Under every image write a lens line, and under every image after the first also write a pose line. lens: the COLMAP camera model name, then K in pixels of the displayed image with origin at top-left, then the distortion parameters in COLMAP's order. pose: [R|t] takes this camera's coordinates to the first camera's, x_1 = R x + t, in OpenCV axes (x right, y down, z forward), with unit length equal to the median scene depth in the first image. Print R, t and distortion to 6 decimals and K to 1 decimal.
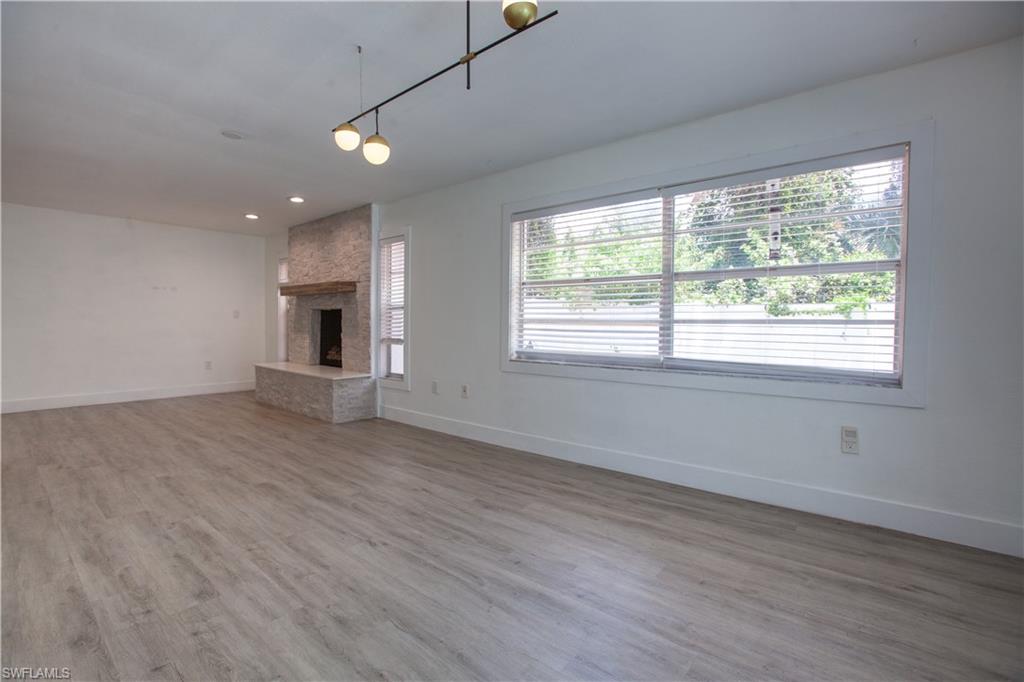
lens RADIAL K [[467.8, 0, 504.8], [0, 467.8, 336.8], [0, 0, 1]] dist [-0.071136, 0.027123]
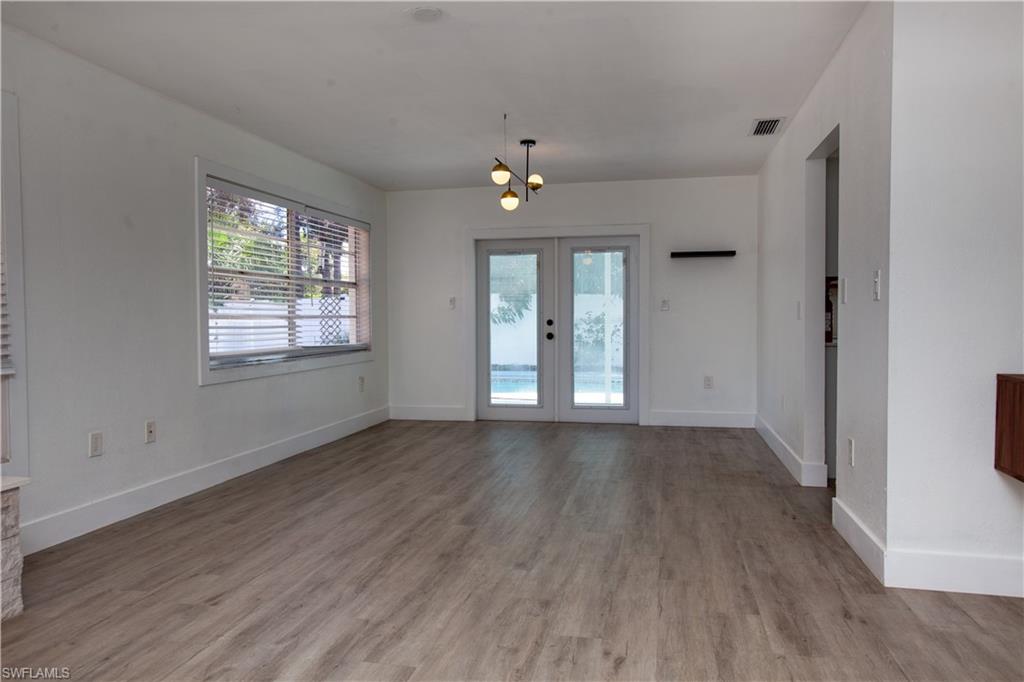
lens RADIAL K [[737.7, 0, 512.0], [0, 737.7, 341.0], [0, 0, 1]] dist [-0.003787, -0.000842]
pose [[-0.477384, -0.030705, 0.878158, -1.662183], [0.029779, 0.998250, 0.051093, -0.054961], [-0.878190, 0.050541, -0.475634, 1.506212]]
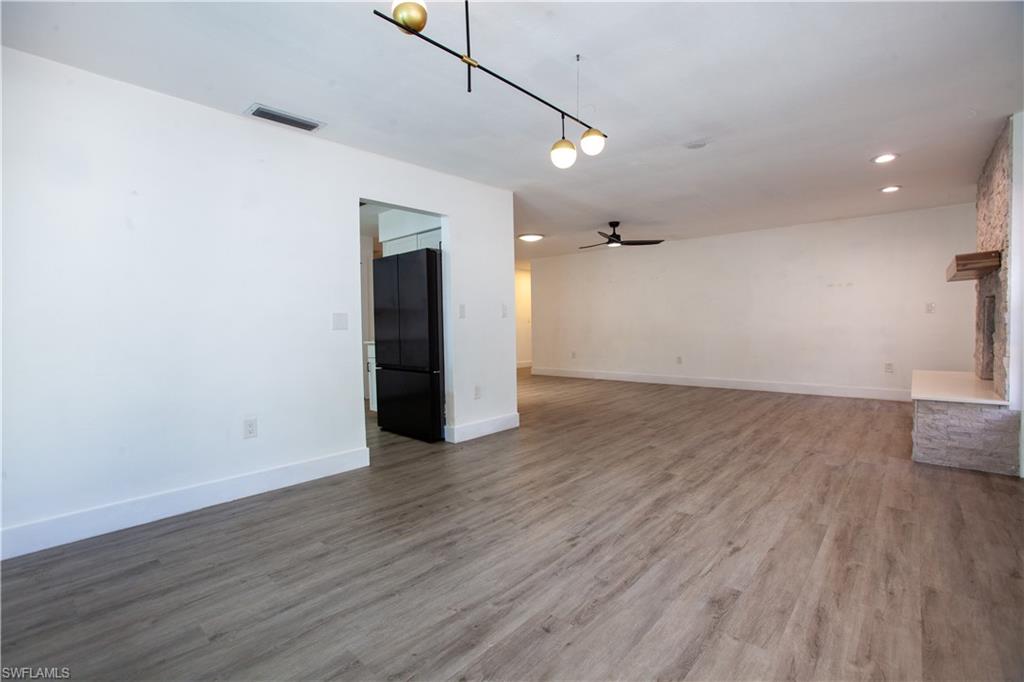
lens RADIAL K [[467.8, 0, 504.8], [0, 467.8, 336.8], [0, 0, 1]] dist [-0.071136, 0.027123]
pose [[-0.036302, 0.020520, -0.999130, 0.539569], [-0.011164, 0.999718, 0.020938, -0.014786], [0.999279, 0.011915, -0.036063, 0.647207]]
